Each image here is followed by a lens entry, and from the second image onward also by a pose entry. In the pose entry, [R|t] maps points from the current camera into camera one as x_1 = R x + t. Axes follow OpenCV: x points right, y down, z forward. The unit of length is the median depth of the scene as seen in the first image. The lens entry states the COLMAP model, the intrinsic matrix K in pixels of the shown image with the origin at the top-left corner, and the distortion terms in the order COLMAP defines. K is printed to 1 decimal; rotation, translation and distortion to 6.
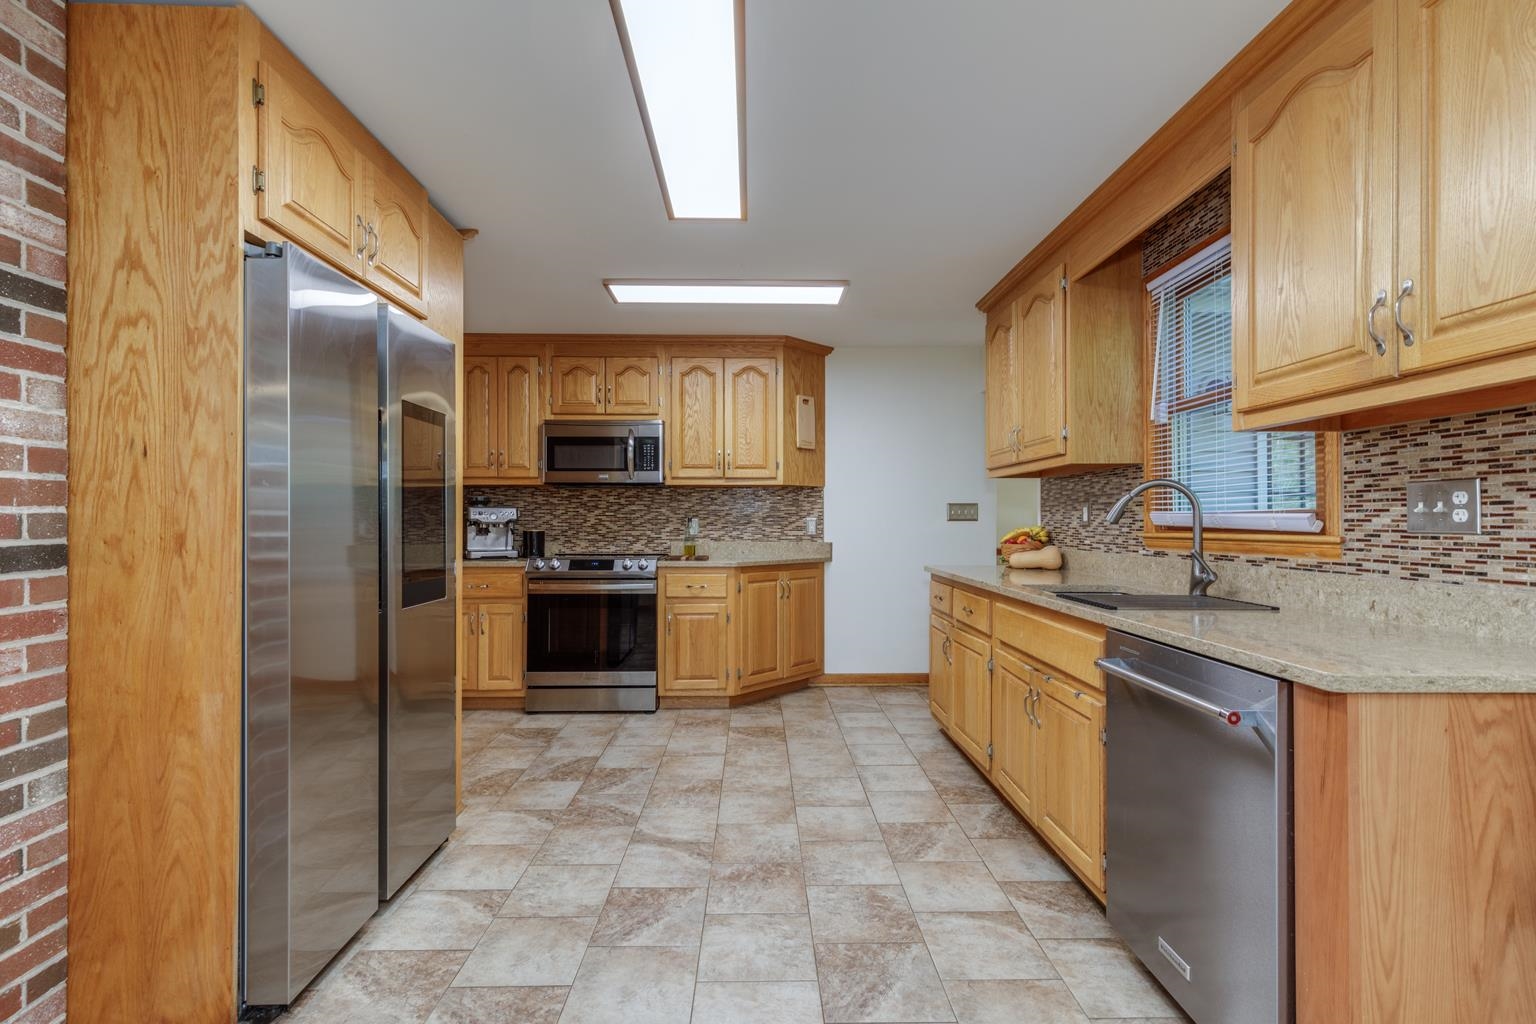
lens RADIAL K [[692.4, 0, 759.0], [0, 692.4, 511.1], [0, 0, 1]] dist [0.001632, -0.000011]
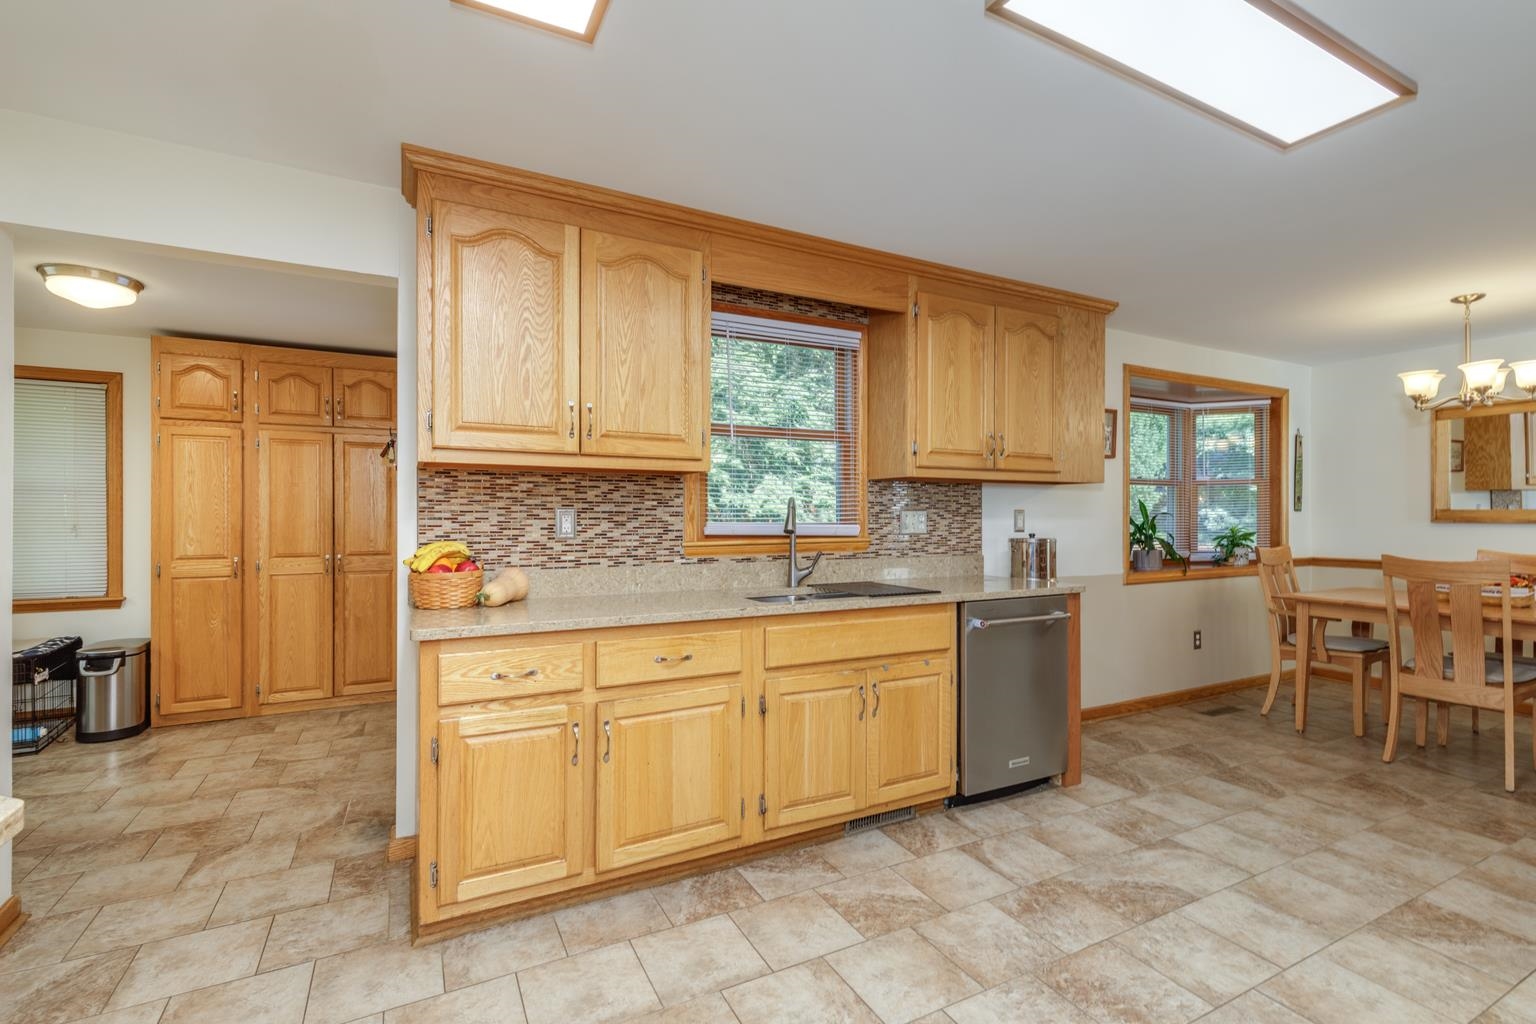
lens RADIAL K [[692.4, 0, 759.0], [0, 692.4, 511.1], [0, 0, 1]] dist [0.001632, -0.000011]
pose [[-0.448491, -0.001372, 0.893786, -0.456854], [-0.016277, 0.999846, -0.006633, -0.011102], [-0.893639, -0.017523, -0.448444, 1.475395]]
